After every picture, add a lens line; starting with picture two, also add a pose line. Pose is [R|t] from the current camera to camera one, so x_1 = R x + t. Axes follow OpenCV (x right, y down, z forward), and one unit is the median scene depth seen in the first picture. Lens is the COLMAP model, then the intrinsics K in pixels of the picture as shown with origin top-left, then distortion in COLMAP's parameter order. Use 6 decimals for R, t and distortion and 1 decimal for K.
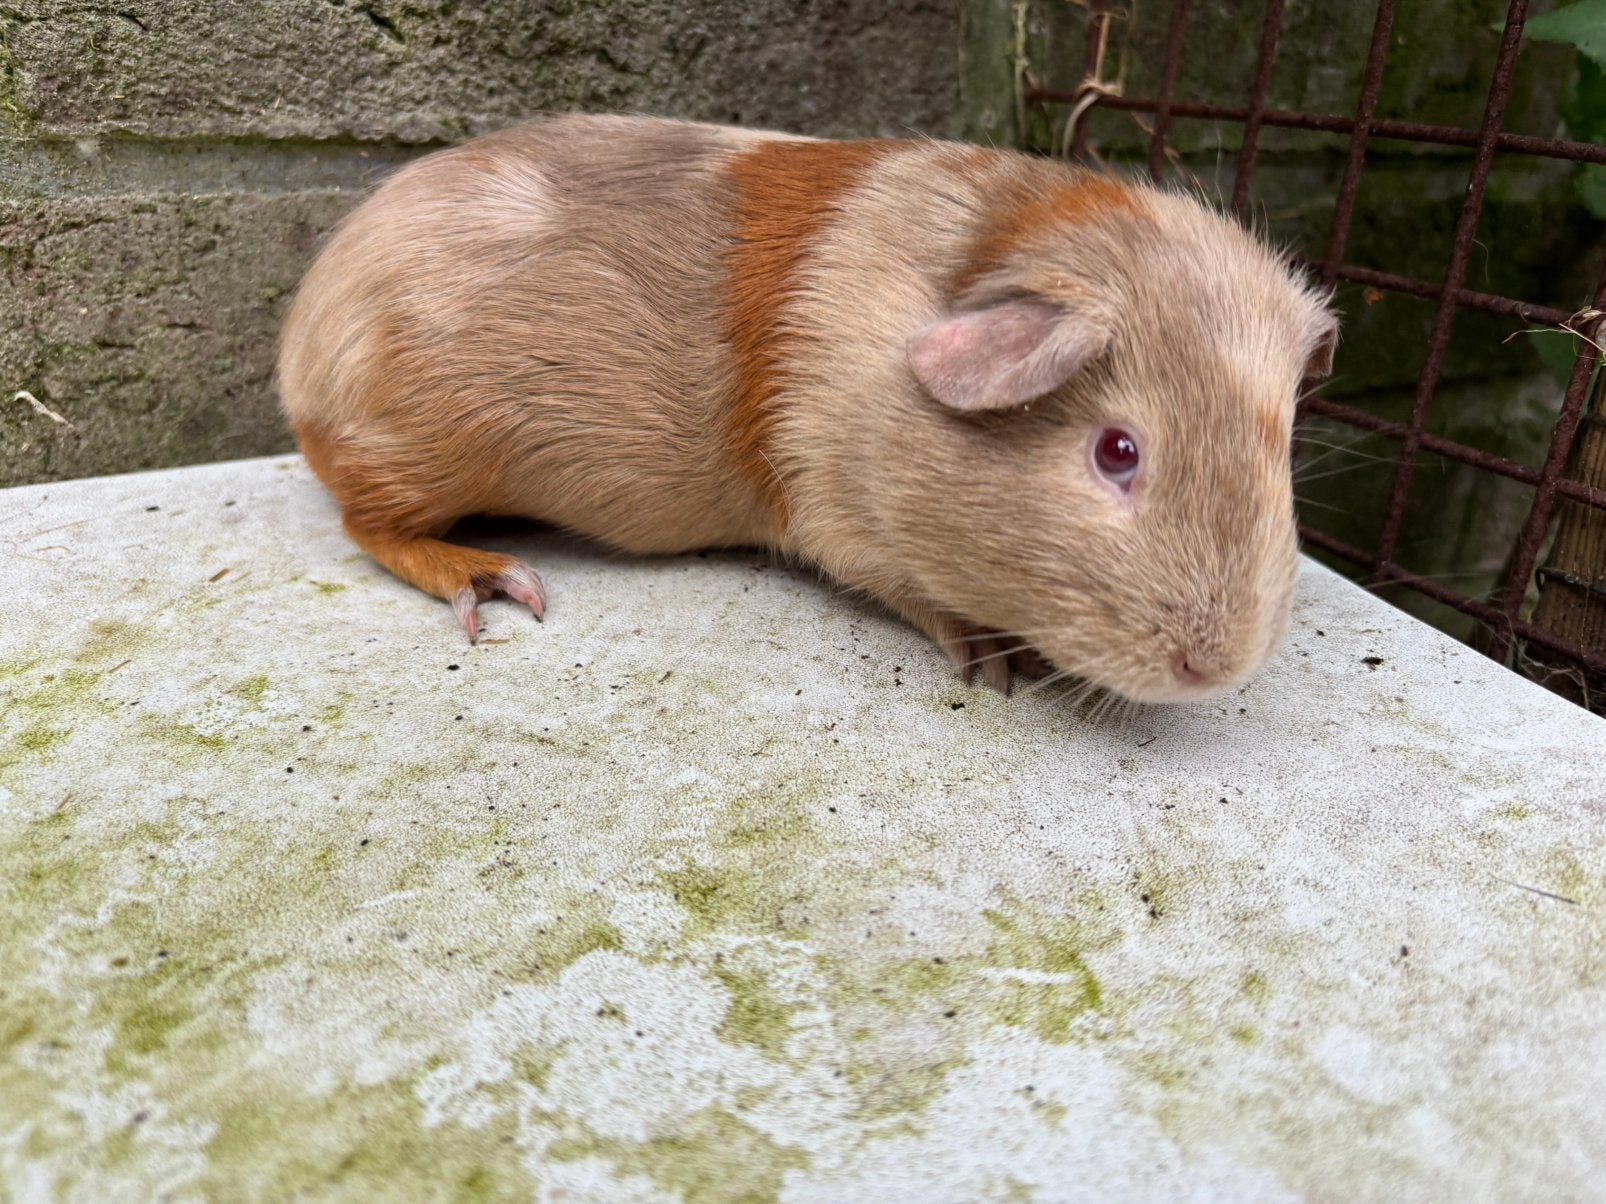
lens RADIAL K [[1343.2, 0, 794.6], [0, 1343.2, 589.5], [0, 0, 1]] dist [0.006268, -0.028590]
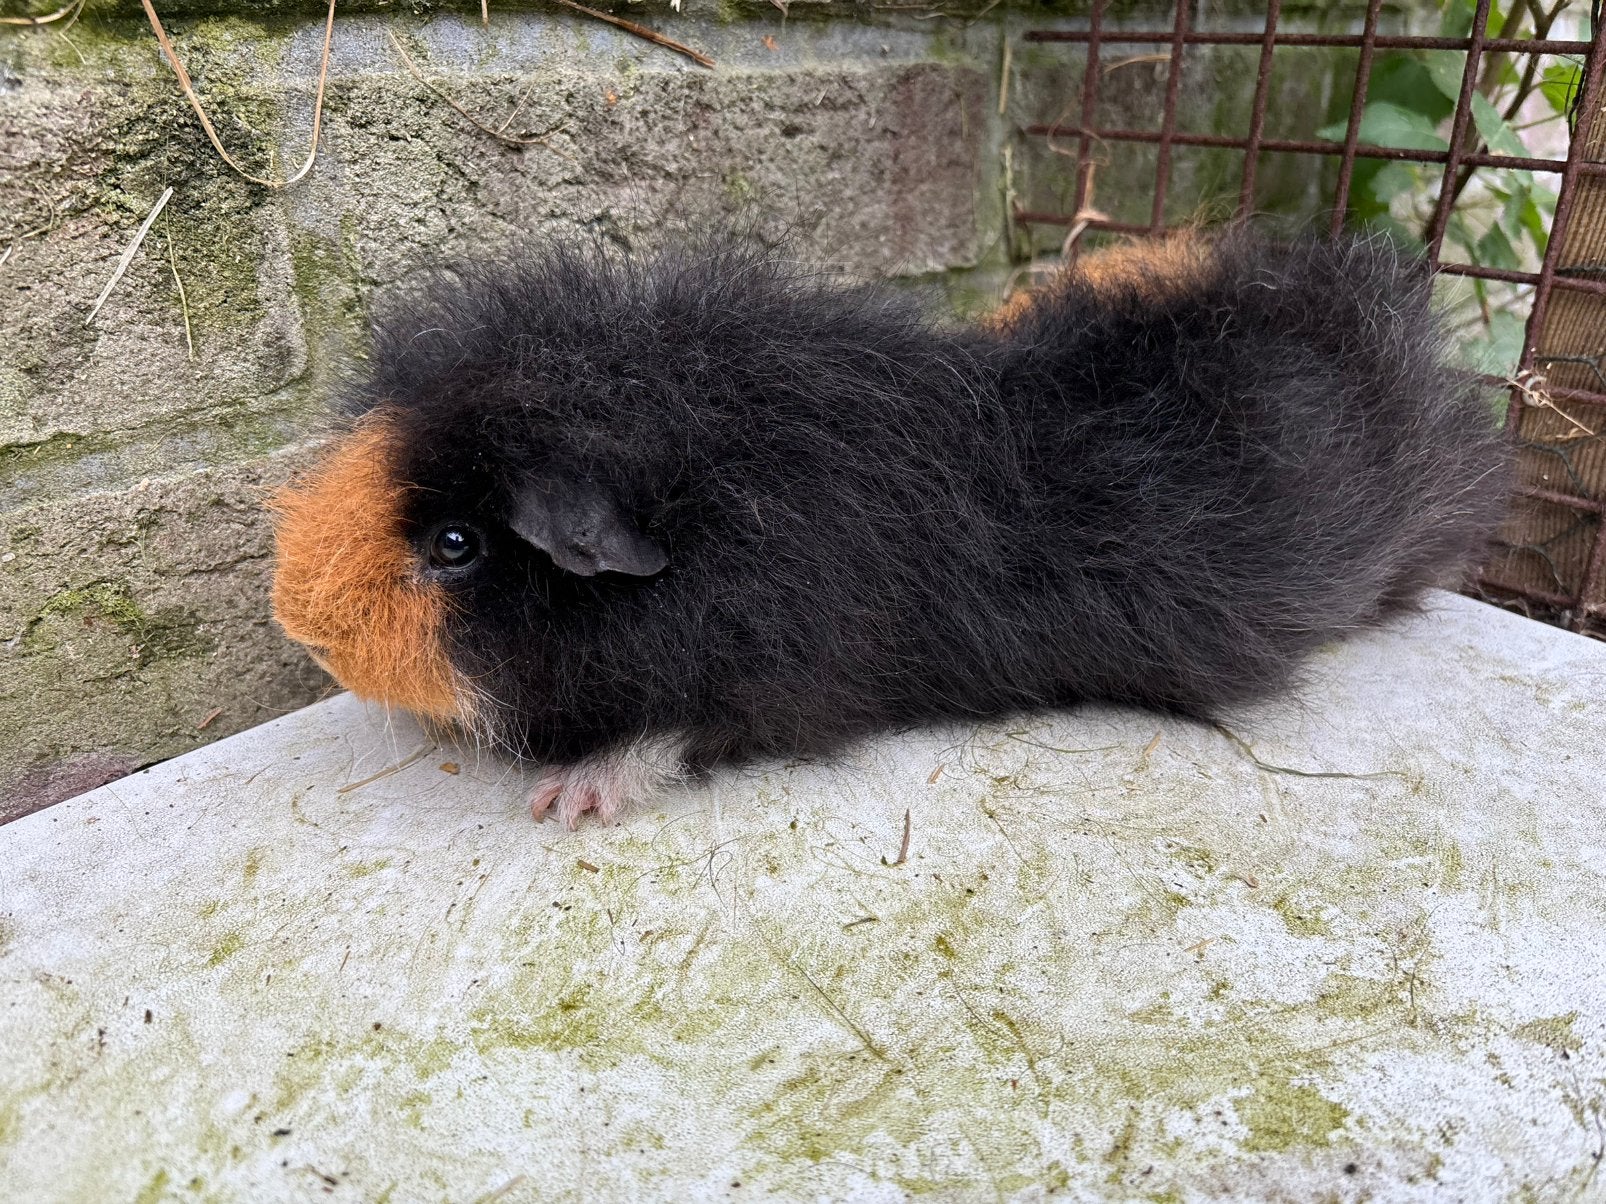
lens RADIAL K [[1343.2, 0, 824.6], [0, 1343.2, 593.5], [0, 0, 1]] dist [0.006268, -0.028590]
pose [[0.942312, -0.174179, 0.285849, -0.566853], [0.165076, 0.984699, 0.055836, -0.153484], [-0.291200, -0.005429, 0.956647, -0.232283]]
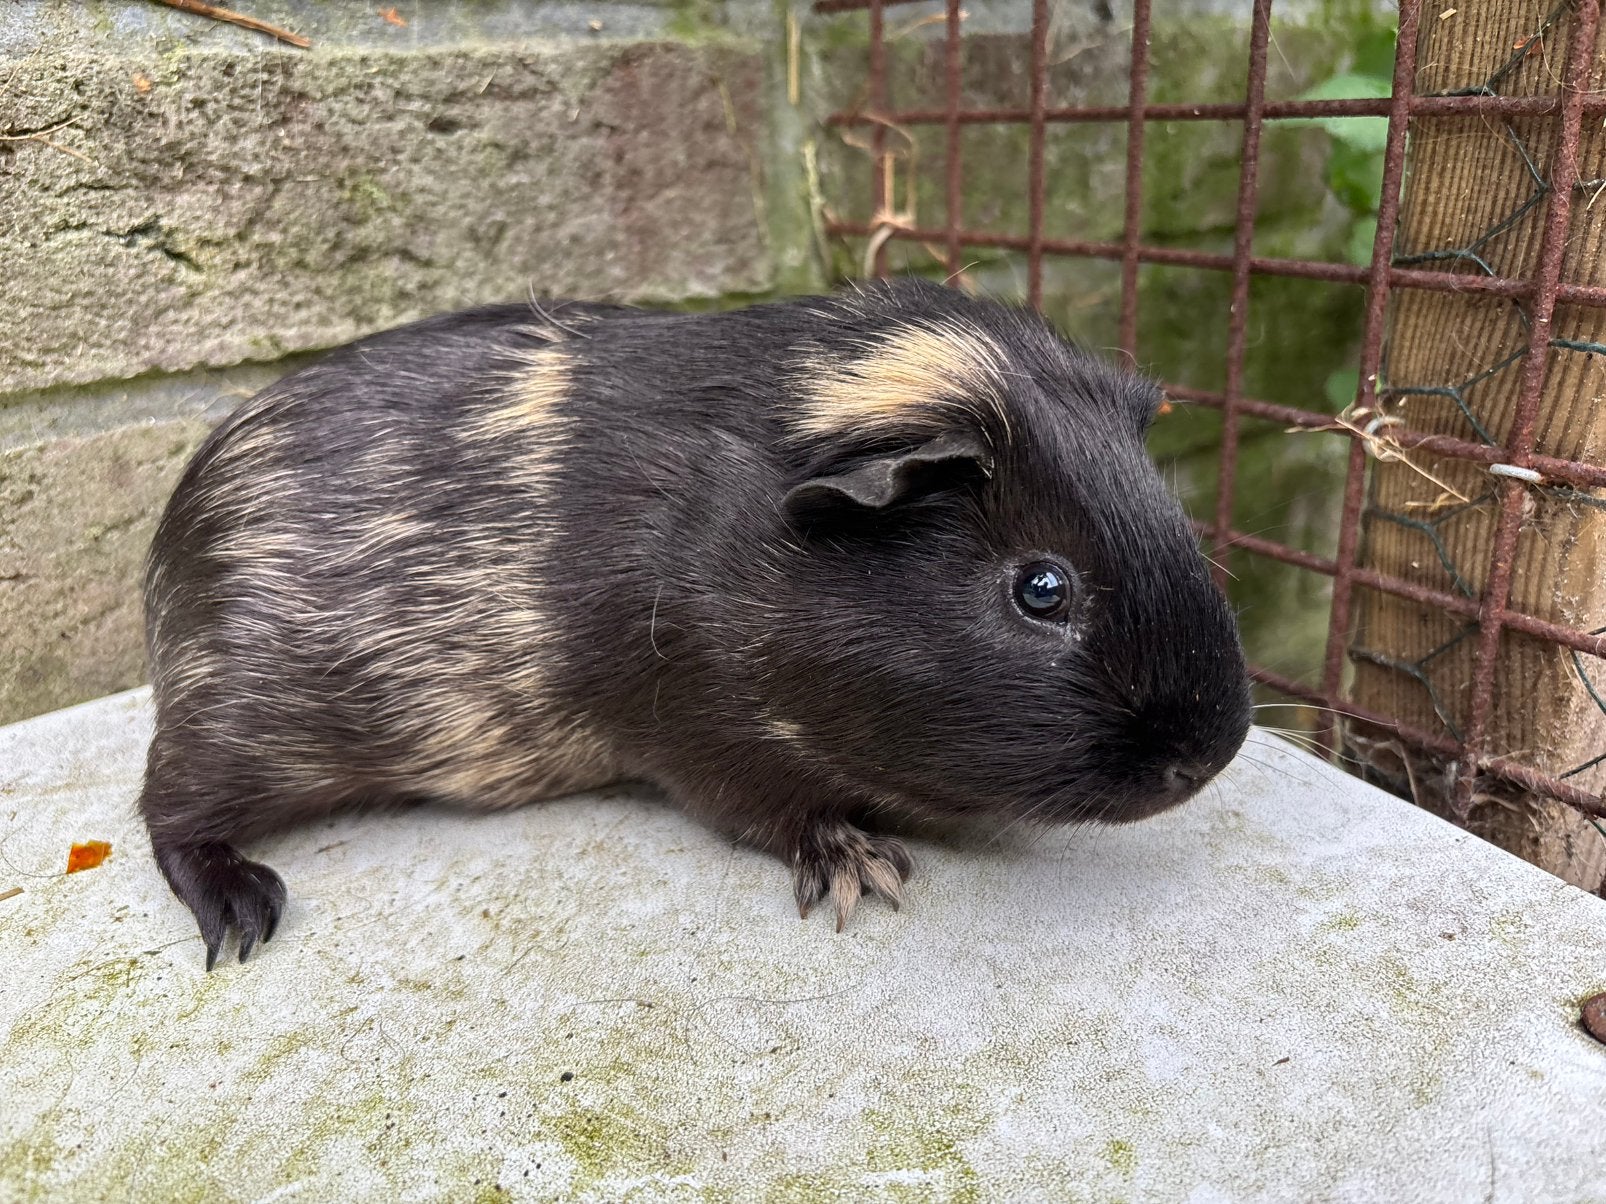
lens RADIAL K [[1343.2, 0, 796.4], [0, 1343.2, 578.5], [0, 0, 1]] dist [0.006268, -0.028590]
pose [[0.987709, -0.133600, 0.081128, 0.039443], [0.136959, 0.989873, -0.037324, -0.087027], [-0.075320, 0.047977, 0.996005, -0.028471]]
